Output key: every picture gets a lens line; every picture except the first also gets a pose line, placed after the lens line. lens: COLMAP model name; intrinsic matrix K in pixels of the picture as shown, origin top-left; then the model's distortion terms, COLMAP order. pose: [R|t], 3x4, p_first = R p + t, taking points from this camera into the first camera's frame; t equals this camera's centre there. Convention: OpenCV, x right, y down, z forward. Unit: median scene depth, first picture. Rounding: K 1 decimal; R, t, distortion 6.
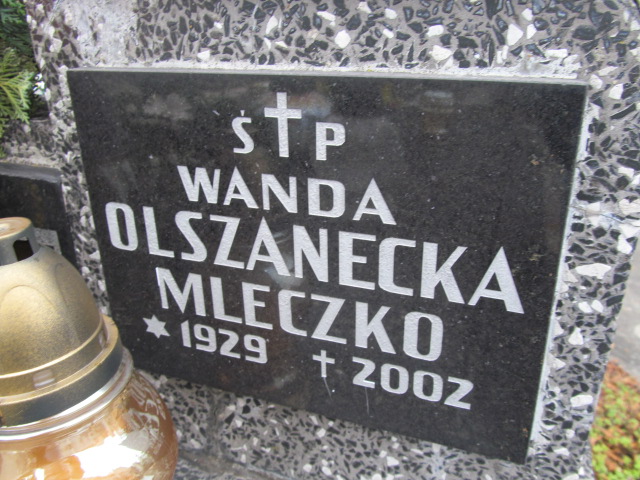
lens RADIAL K [[533.2, 0, 320.0], [0, 533.2, 240.0], [0, 0, 1]] dist [-0.038766, 0.009903]
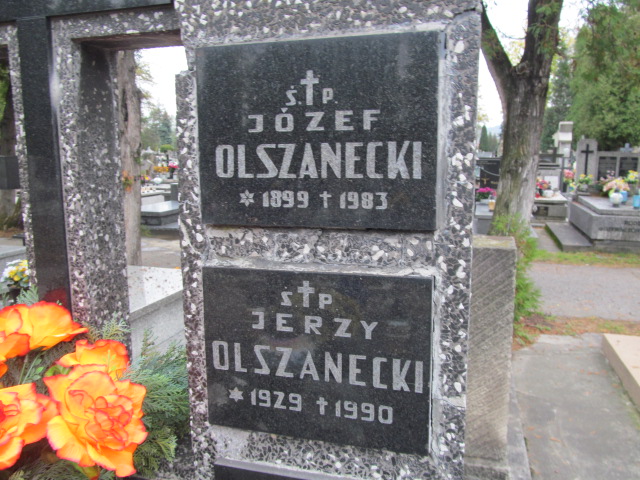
lens RADIAL K [[533.2, 0, 320.0], [0, 533.2, 240.0], [0, 0, 1]] dist [-0.038766, 0.009903]
pose [[0.997232, -0.011165, 0.073515, -0.200251], [0.028123, 0.971856, -0.233890, -0.764108], [-0.068835, 0.235310, 0.969480, -1.557012]]
